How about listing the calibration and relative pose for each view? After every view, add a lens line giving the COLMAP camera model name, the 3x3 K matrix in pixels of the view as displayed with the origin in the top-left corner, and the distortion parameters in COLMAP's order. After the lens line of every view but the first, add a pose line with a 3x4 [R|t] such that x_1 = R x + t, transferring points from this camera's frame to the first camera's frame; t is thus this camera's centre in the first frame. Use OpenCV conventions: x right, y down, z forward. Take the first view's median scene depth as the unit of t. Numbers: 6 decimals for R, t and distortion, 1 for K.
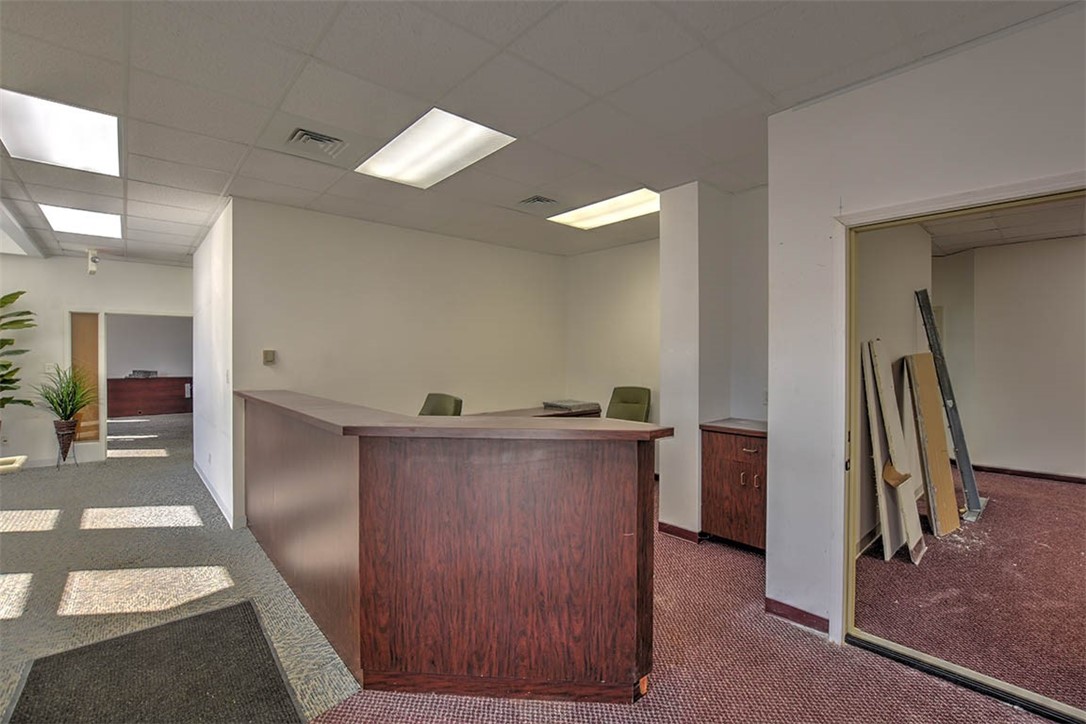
lens RADIAL K [[486.8, 0, 543.3], [0, 486.8, 361.6], [0, 0, 1]] dist [0.012426, 0.001054]
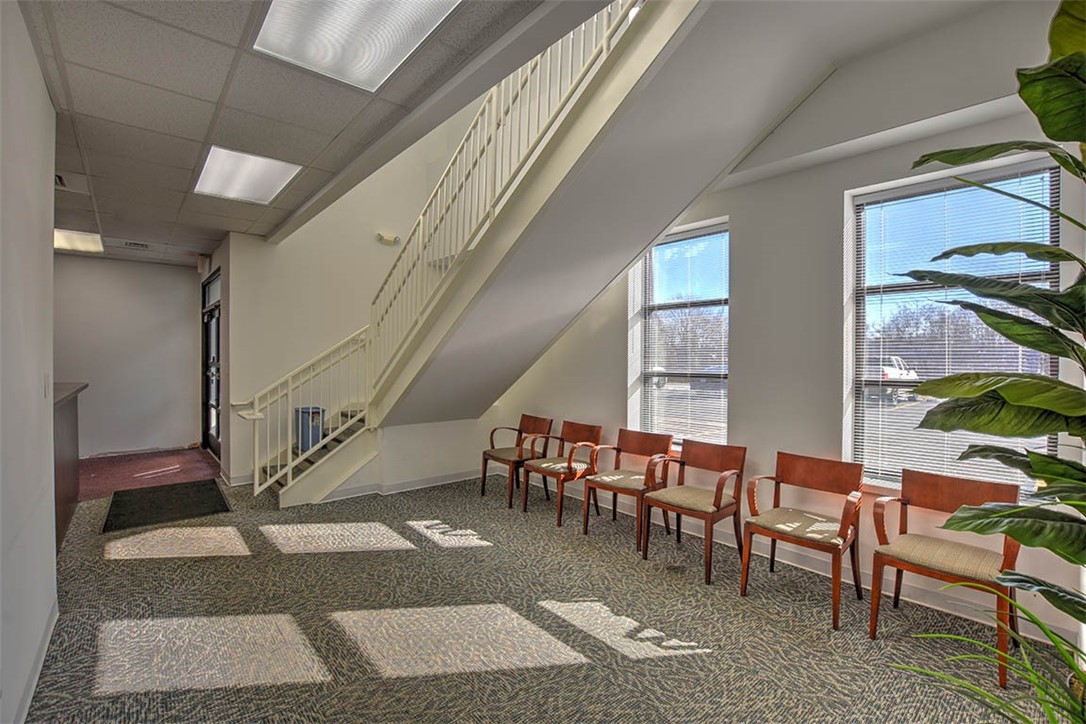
lens RADIAL K [[486.8, 0, 542.7], [0, 486.8, 362.5], [0, 0, 1]] dist [0.012426, 0.001054]
pose [[-0.999976, -0.003437, 0.006049, -1.803023], [-0.003376, 0.999944, 0.010069, -0.005600], [-0.006083, 0.010049, -0.999931, 2.320748]]
